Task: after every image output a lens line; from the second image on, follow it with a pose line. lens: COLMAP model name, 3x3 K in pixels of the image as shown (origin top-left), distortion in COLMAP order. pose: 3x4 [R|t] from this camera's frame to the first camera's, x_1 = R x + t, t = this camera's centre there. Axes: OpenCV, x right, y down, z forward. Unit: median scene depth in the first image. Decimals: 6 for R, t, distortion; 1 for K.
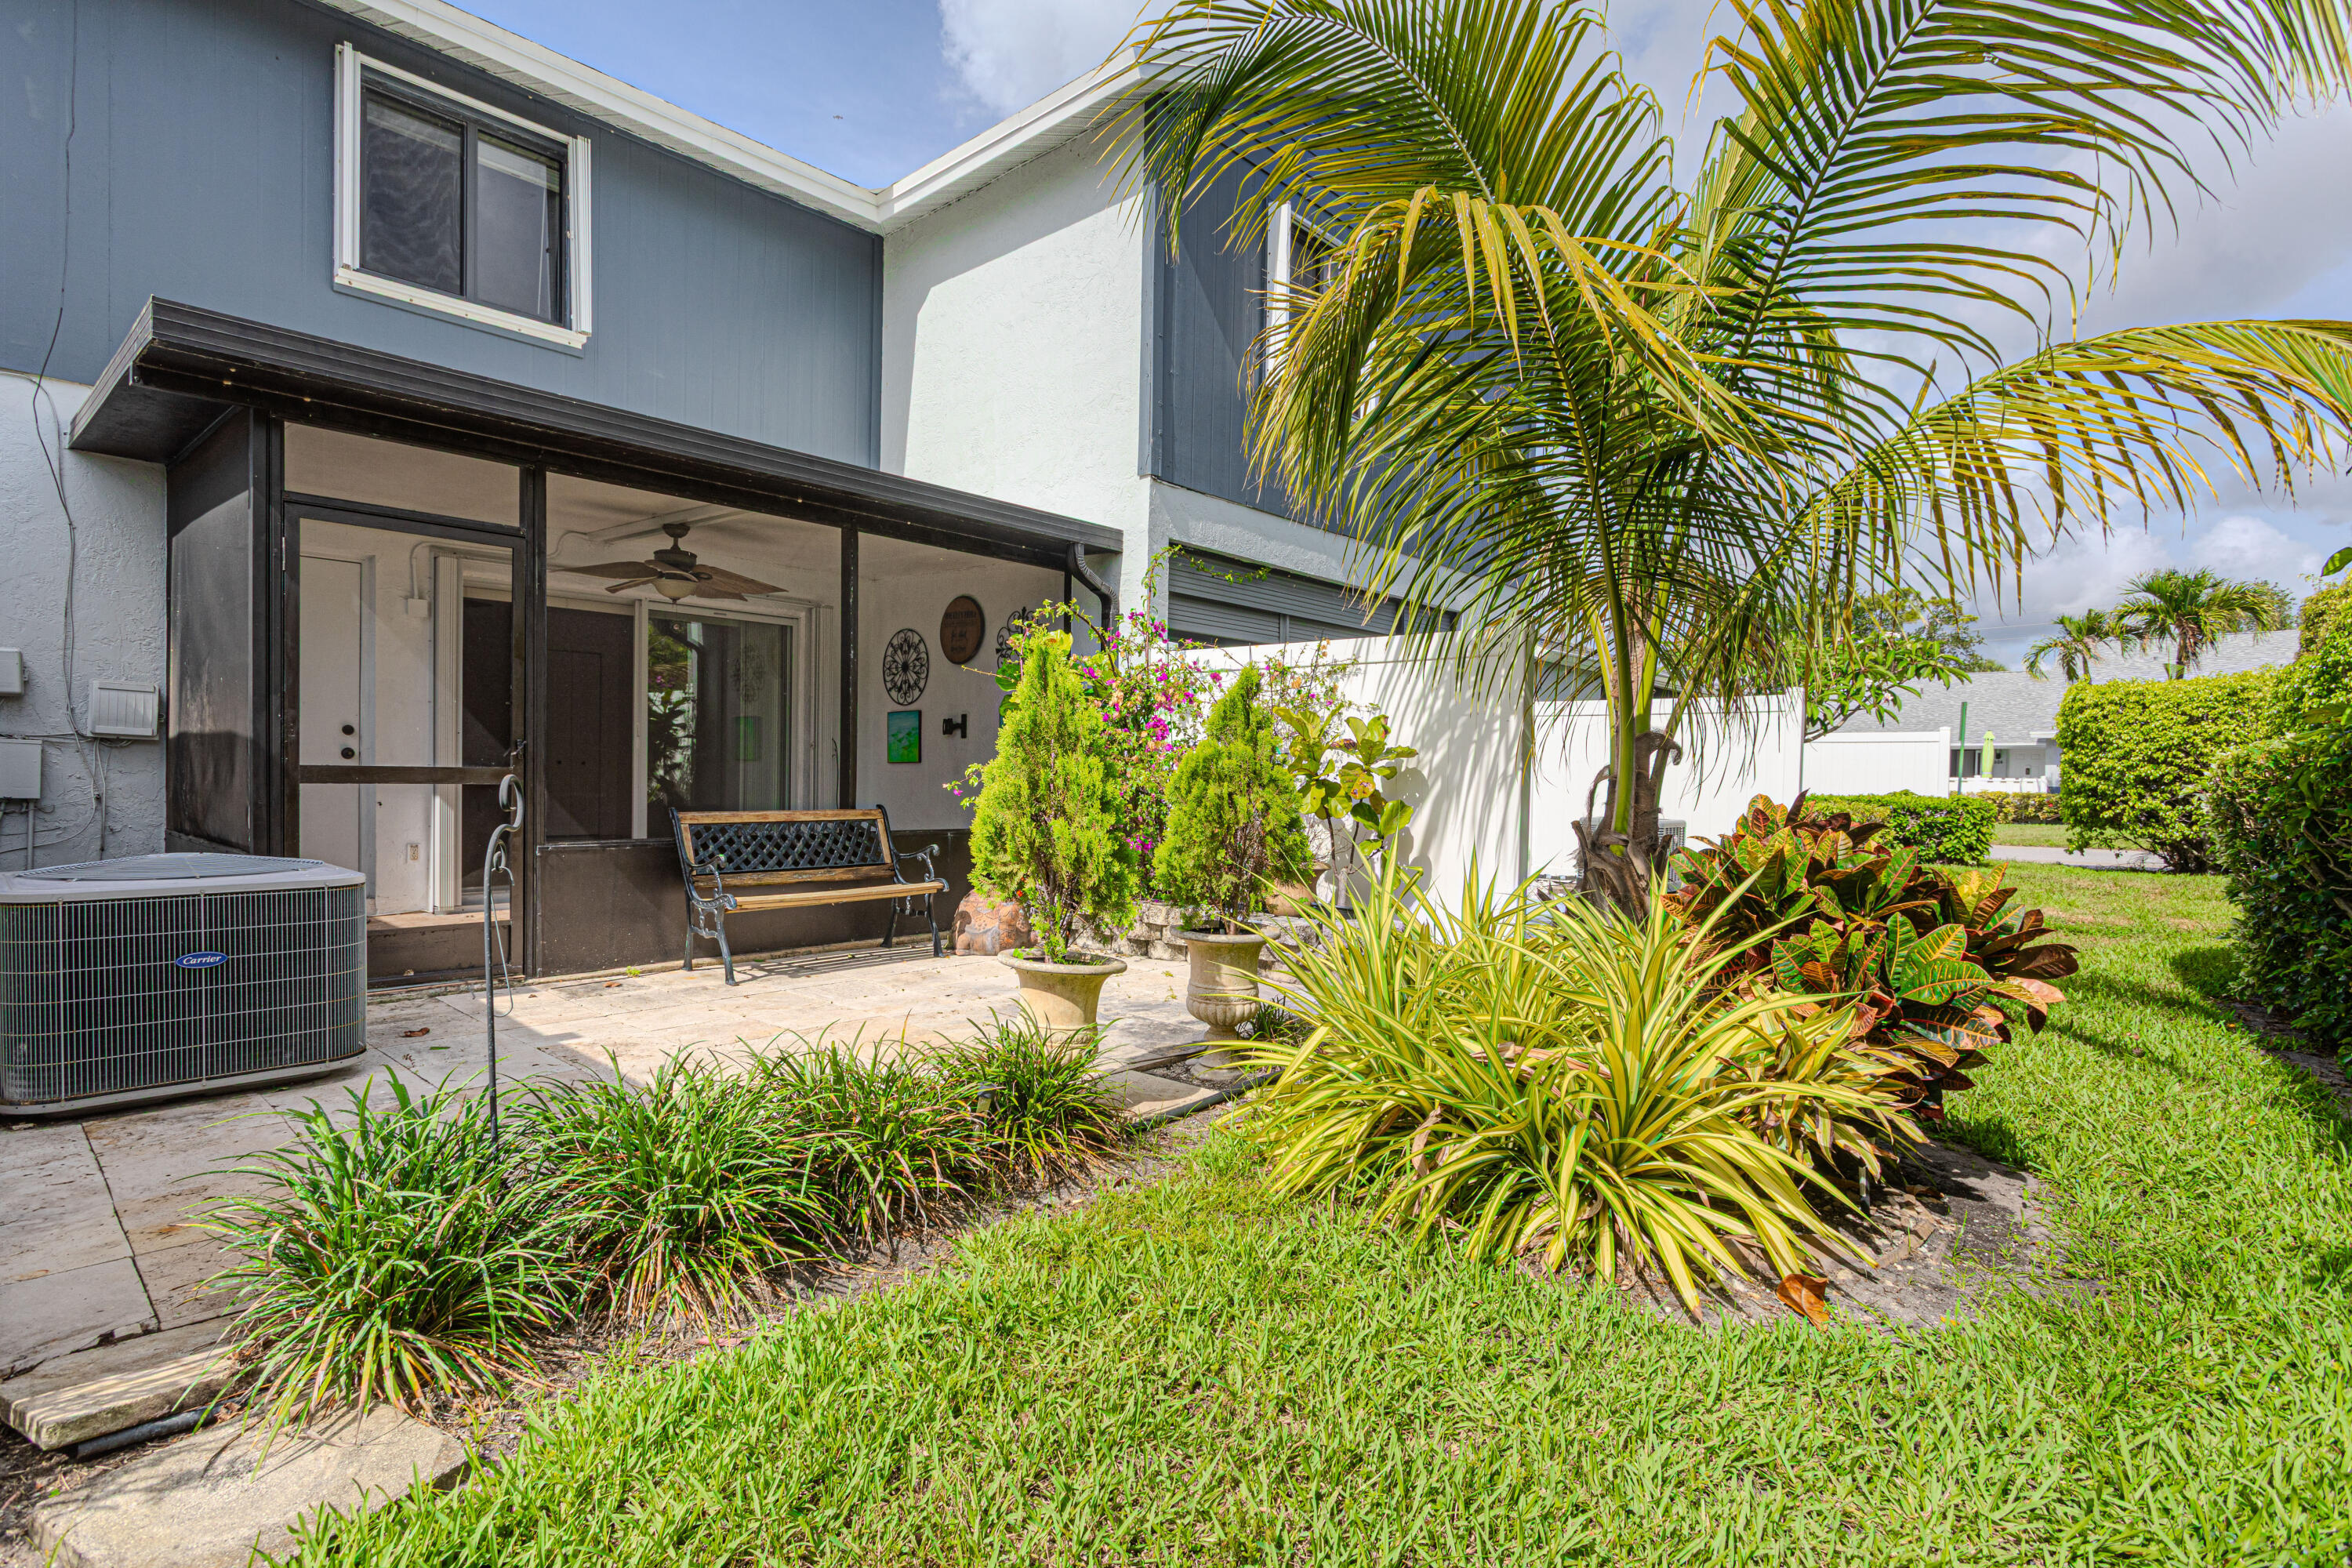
lens RADIAL K [[1161.2, 0, 1159.5], [0, 1161.2, 781.8], [0, 0, 1]] dist [-0.012965, 0.003367]
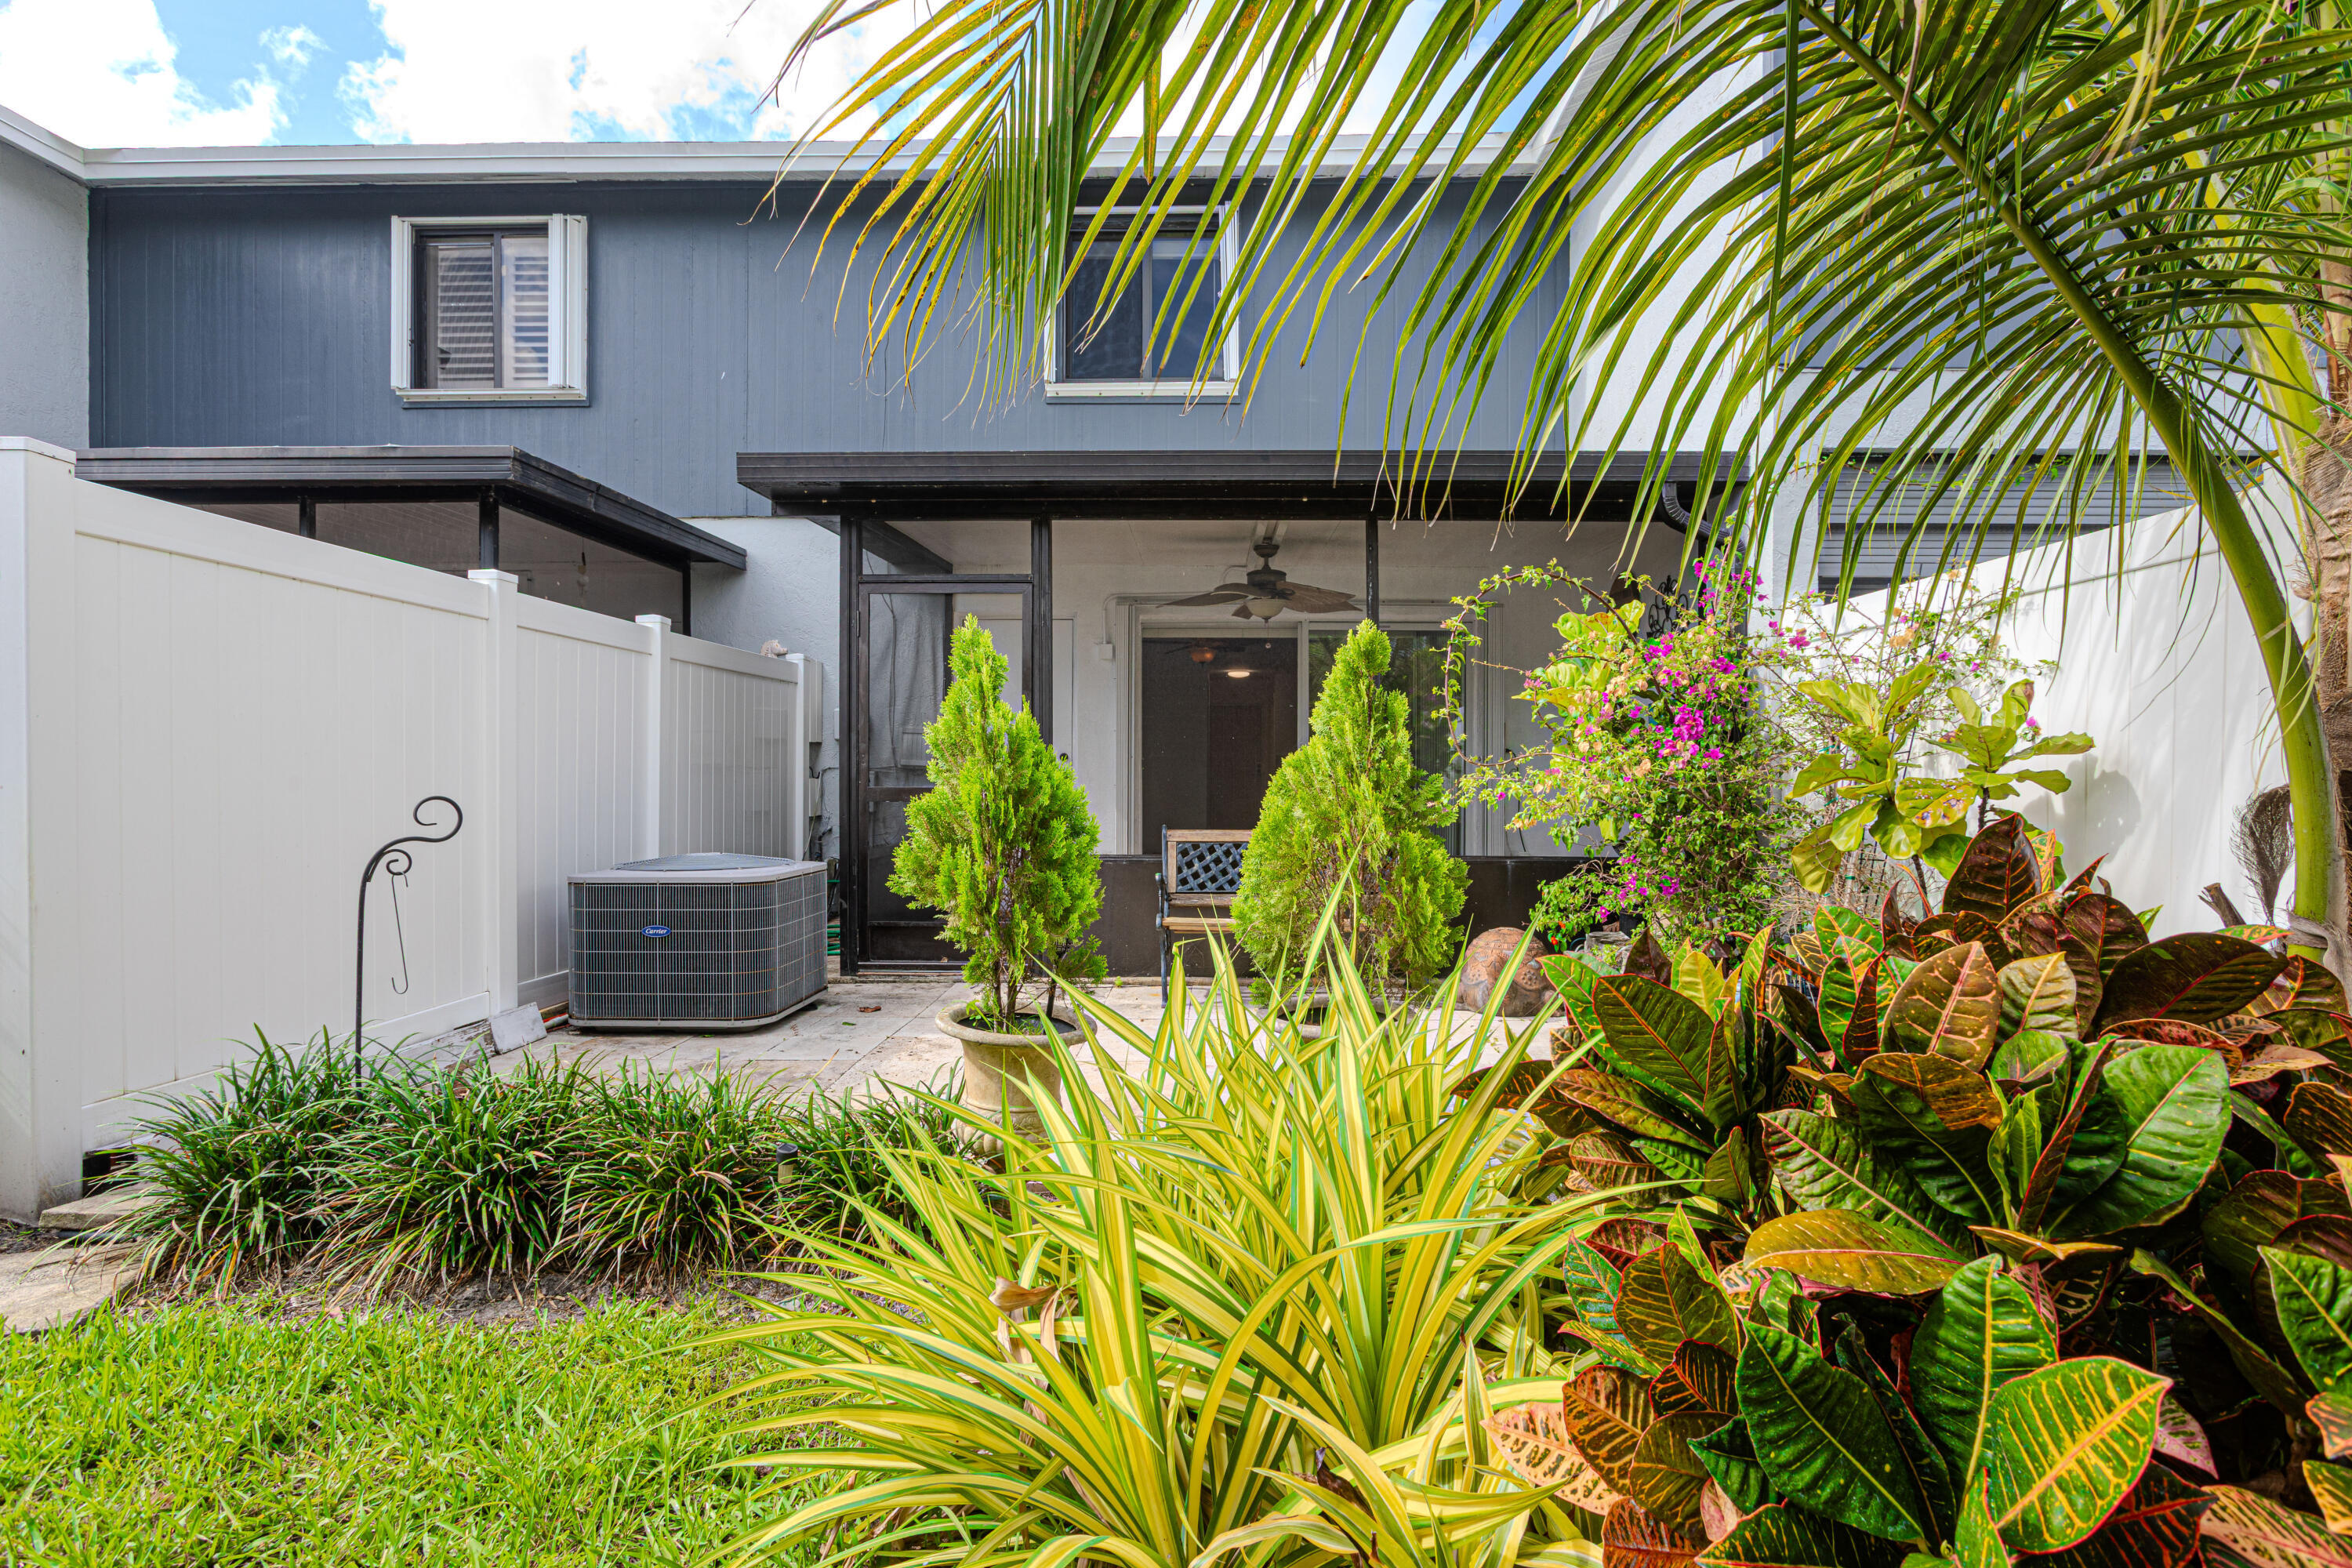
lens RADIAL K [[1161.2, 0, 1171.6], [0, 1161.2, 782.2], [0, 0, 1]] dist [-0.012965, 0.003367]
pose [[0.647055, -0.012065, -0.762348, 0.336772], [0.000642, 0.999883, -0.015279, 0.000432], [0.762443, 0.009397, 0.646987, 0.322288]]
